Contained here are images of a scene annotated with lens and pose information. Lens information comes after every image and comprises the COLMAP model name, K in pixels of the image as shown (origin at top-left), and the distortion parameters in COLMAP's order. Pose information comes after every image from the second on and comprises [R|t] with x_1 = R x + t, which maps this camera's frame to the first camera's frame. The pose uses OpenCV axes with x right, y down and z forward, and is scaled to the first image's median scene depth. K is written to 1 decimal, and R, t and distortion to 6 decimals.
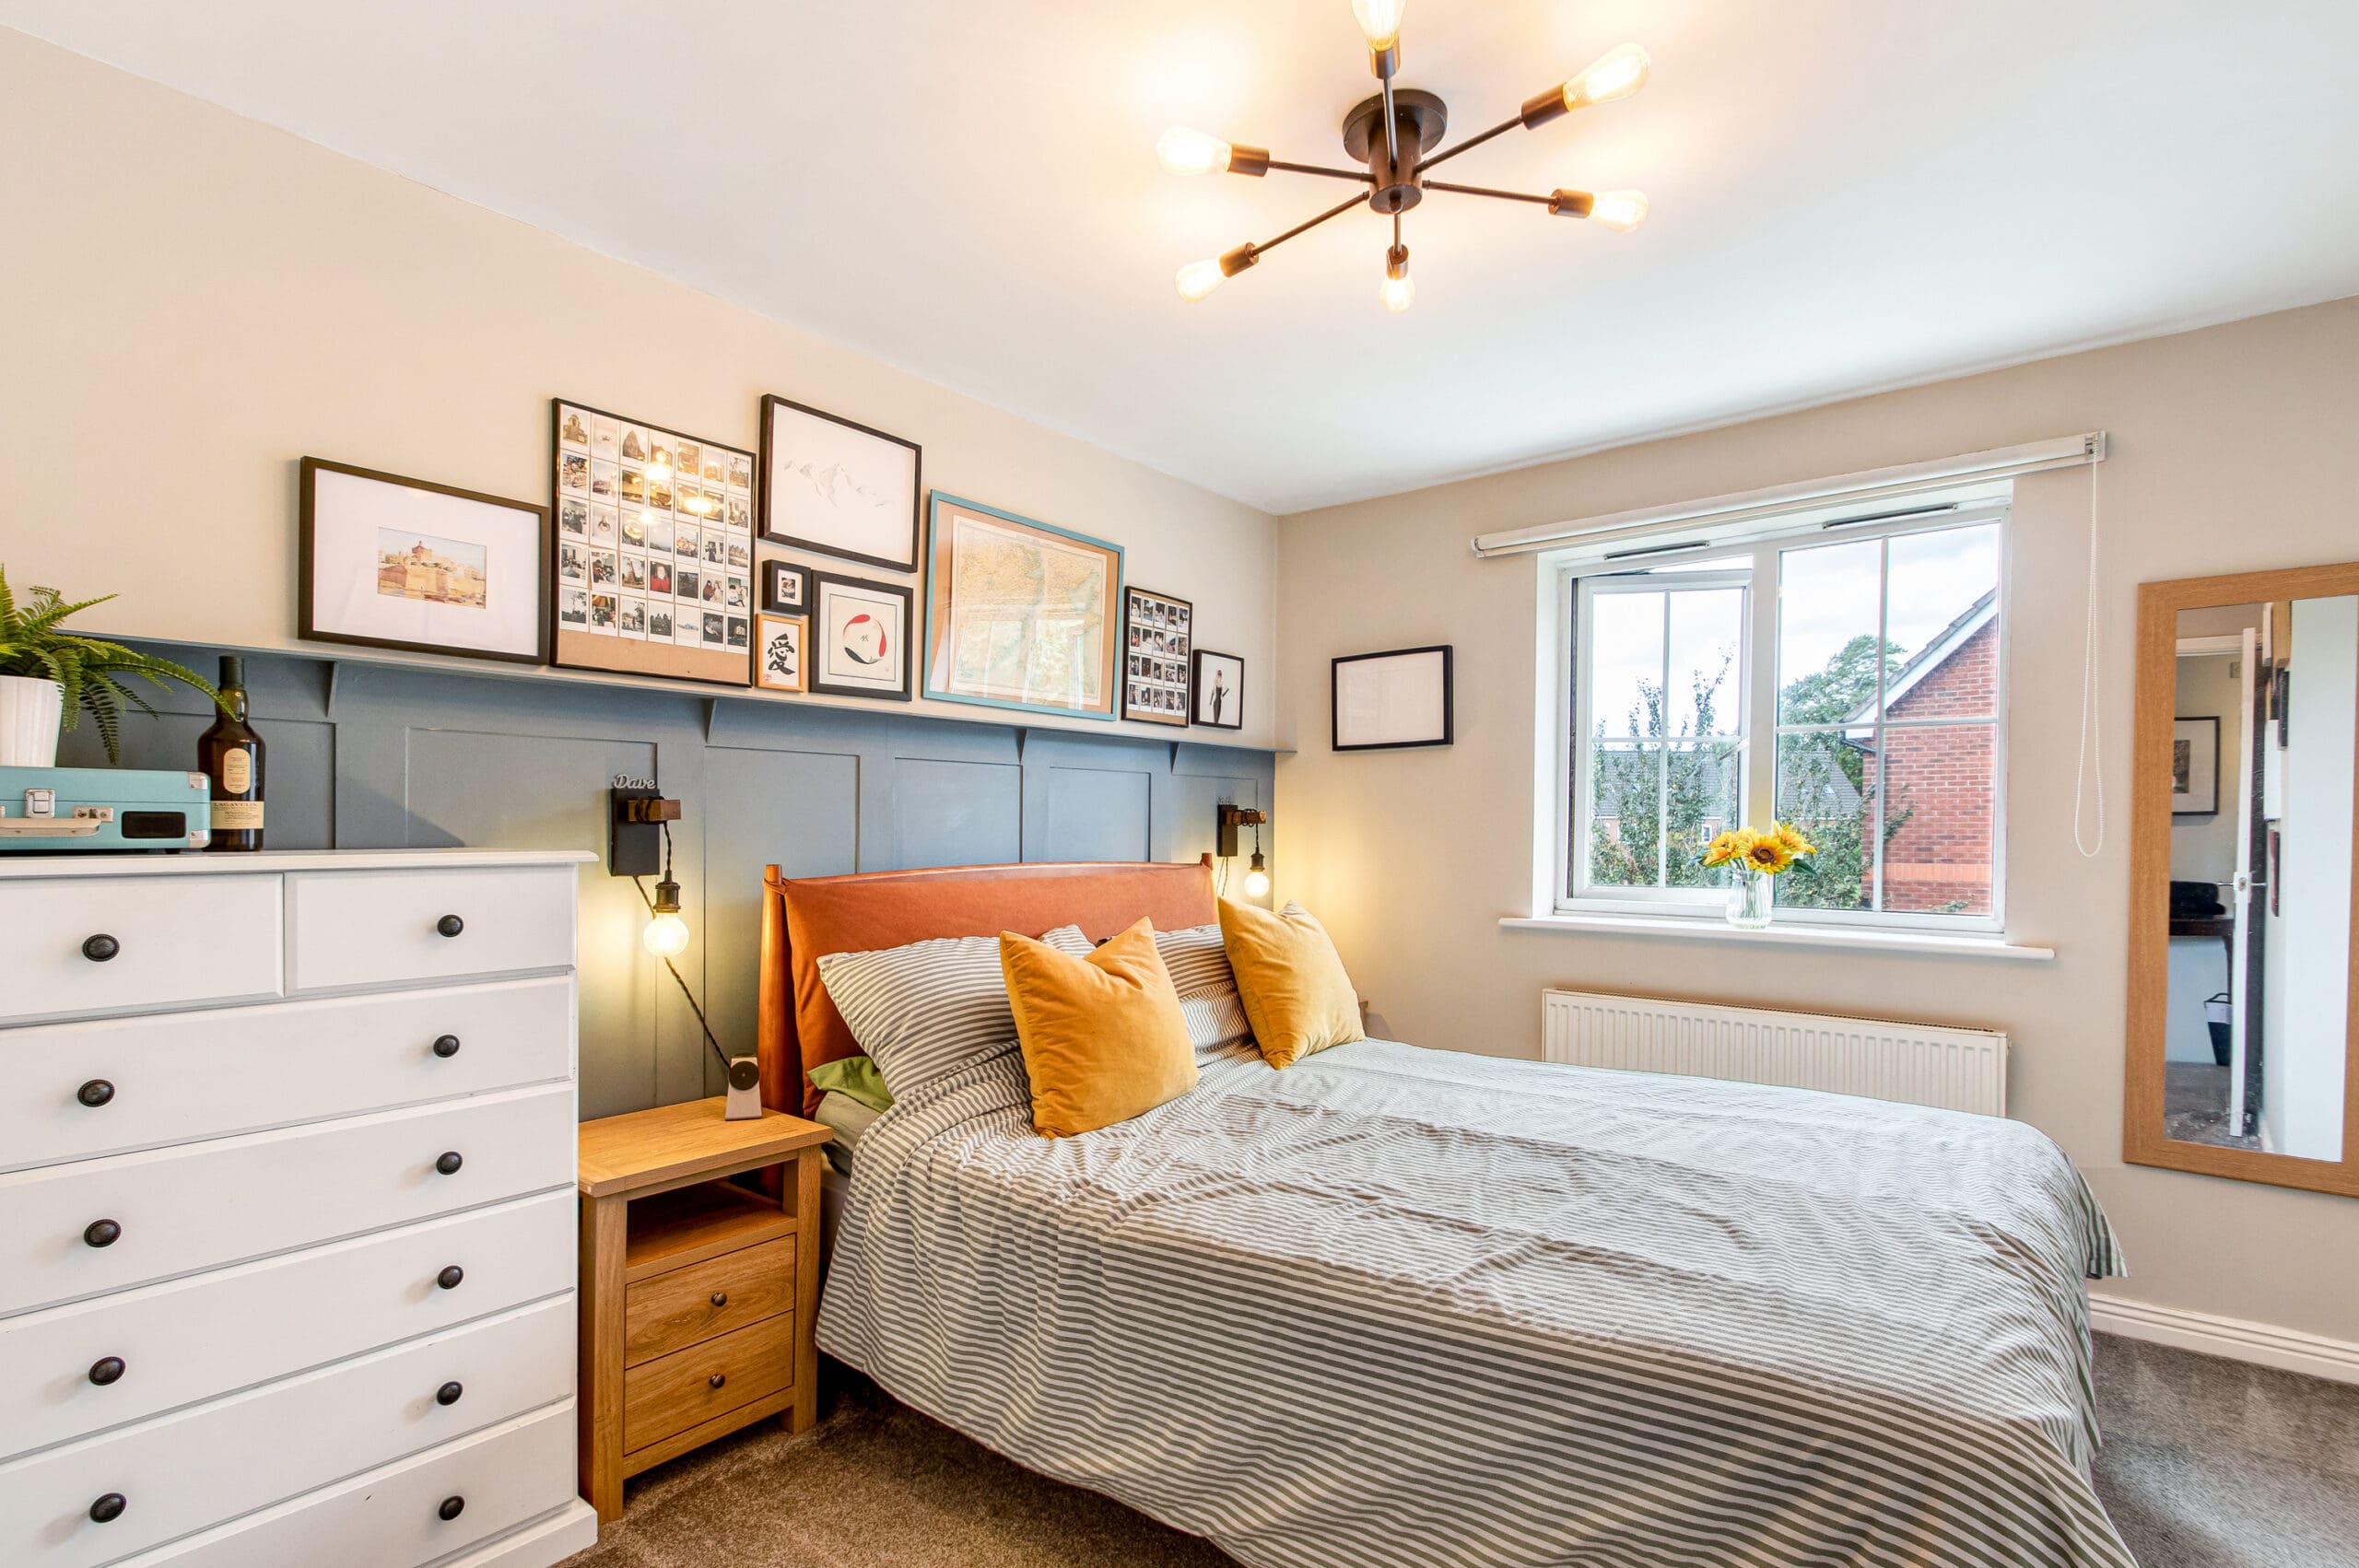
lens RADIAL K [[1156.3, 0, 1177.8], [0, 1156.3, 855.8], [0, 0, 1]] dist [0.026429, 0.000355]
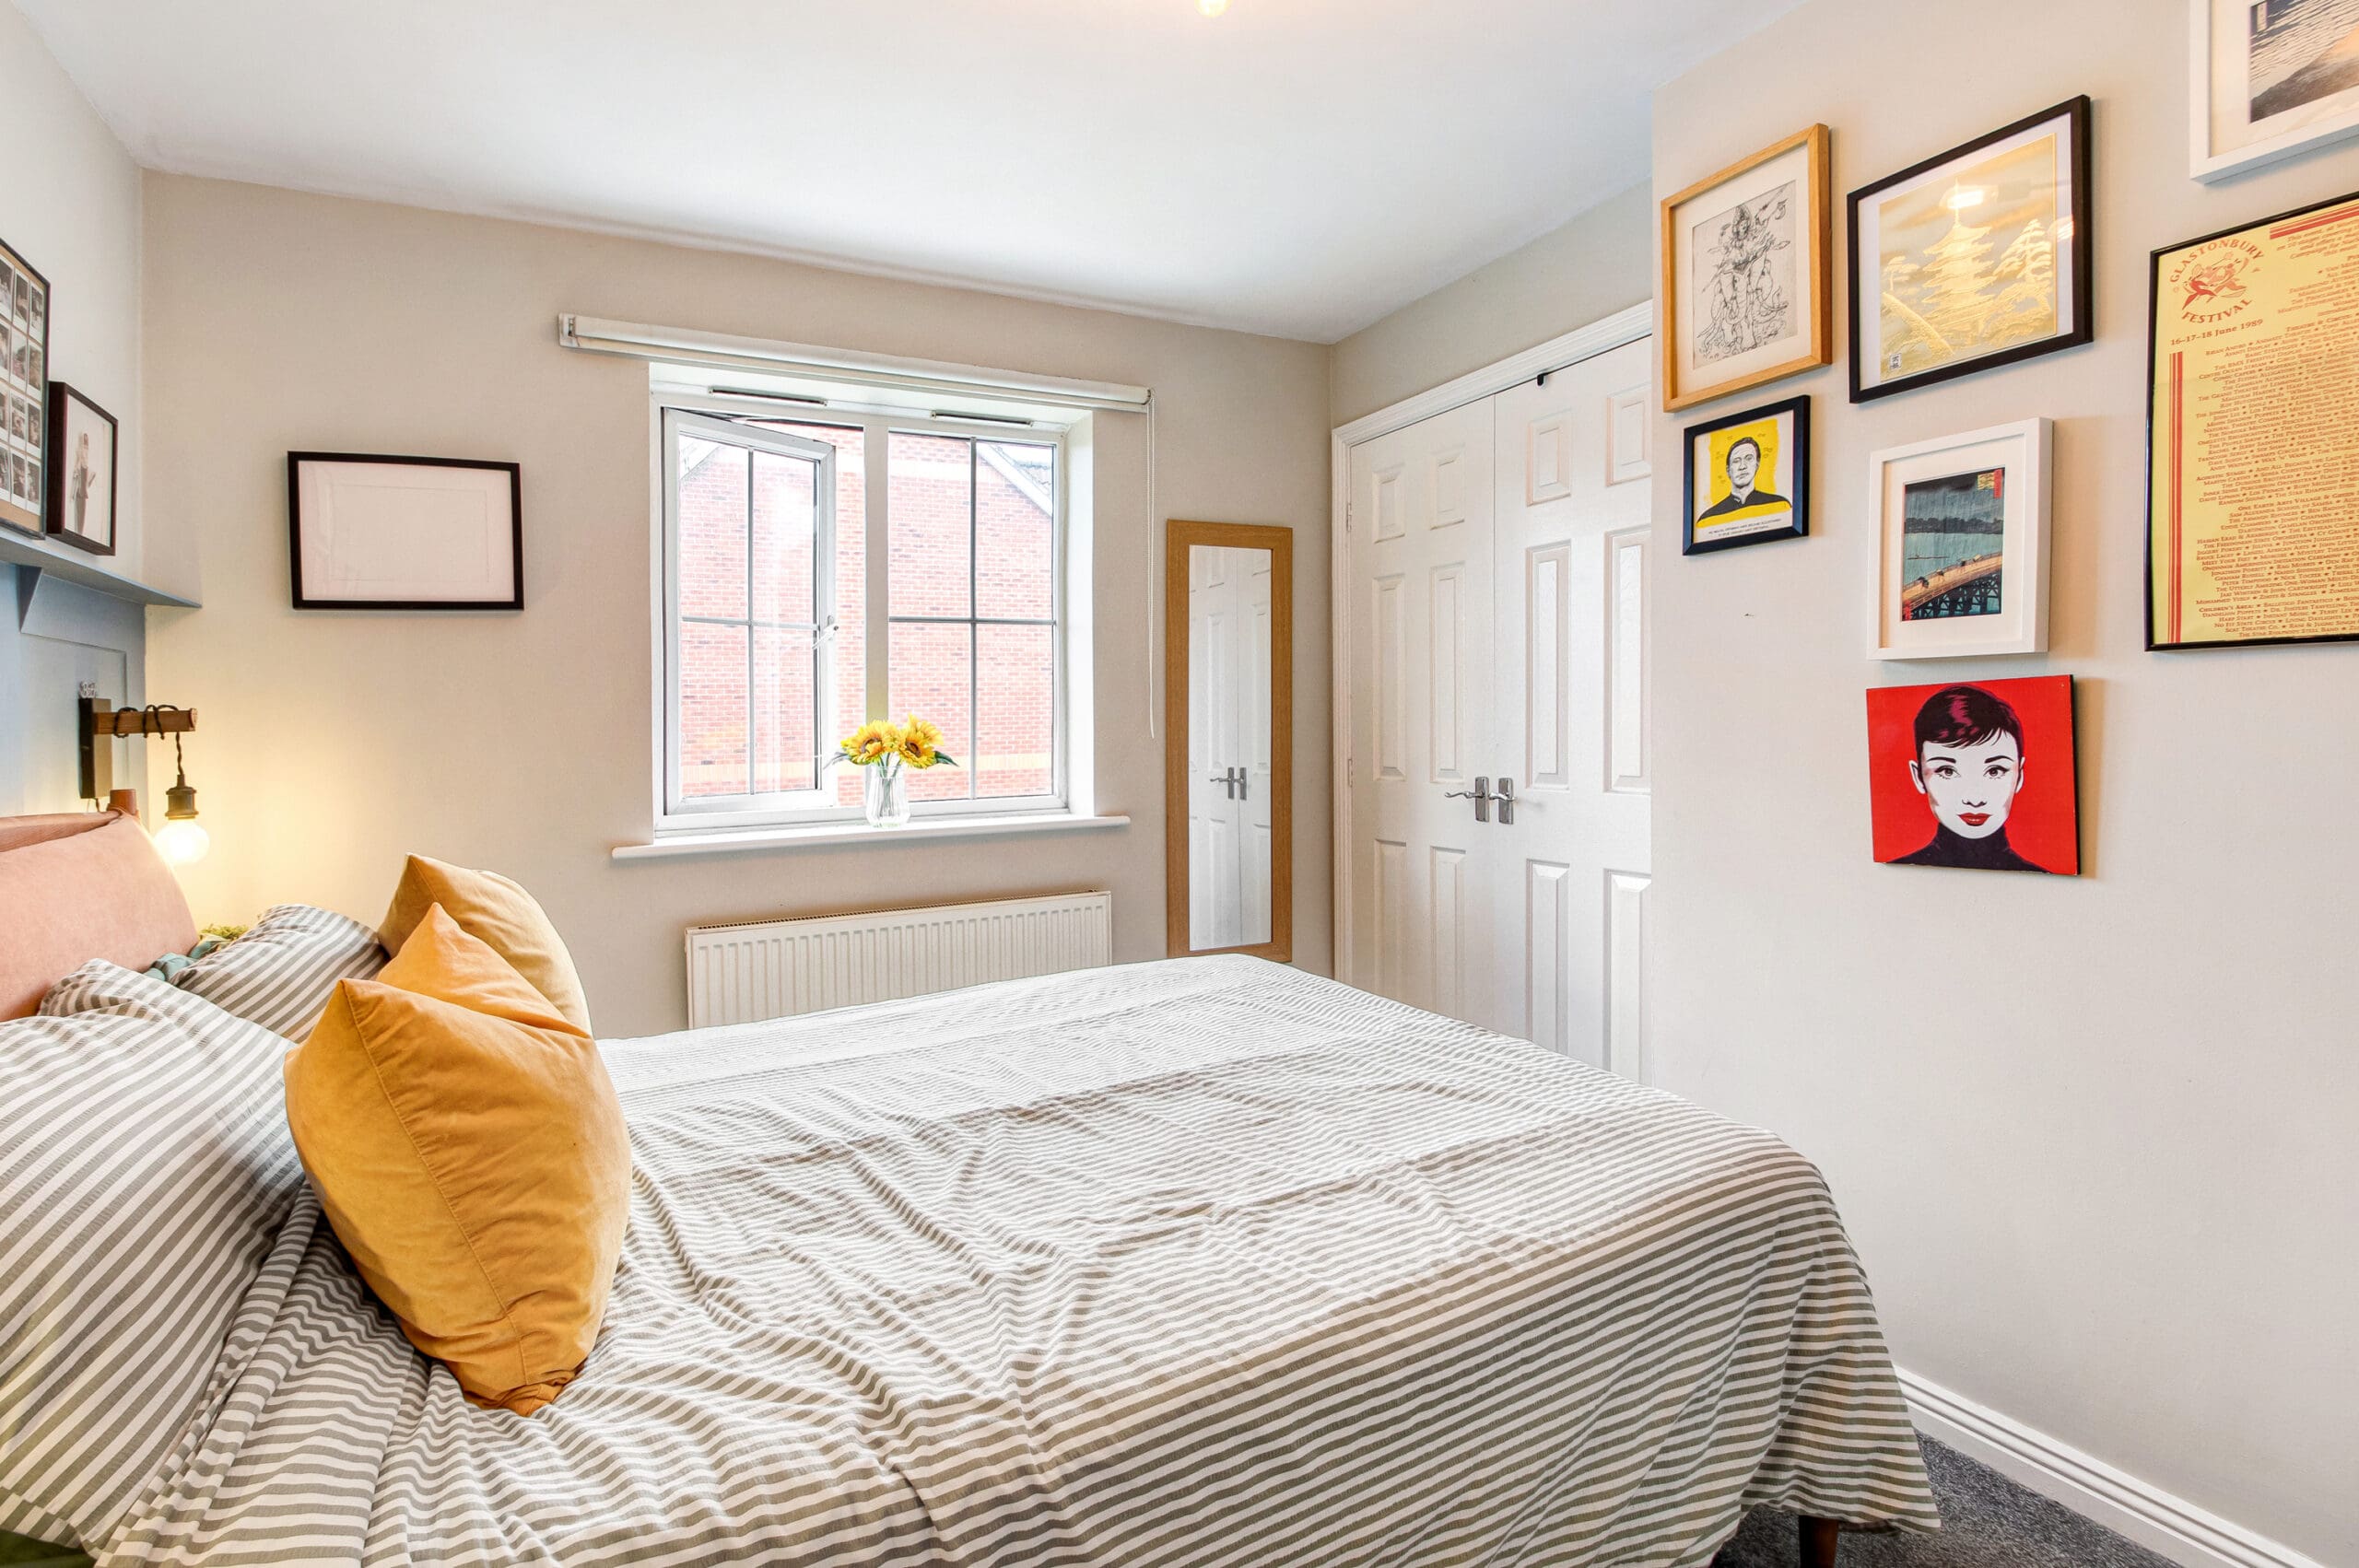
lens RADIAL K [[1143.2, 0, 1175.6], [0, 1143.2, 839.8], [0, 0, 1]] dist [0.003646, -0.014896]
pose [[0.418560, -0.106222, 0.901956, -0.320842], [0.049083, 0.994331, 0.094324, -0.005612], [-0.906862, 0.004791, 0.421401, 0.480888]]
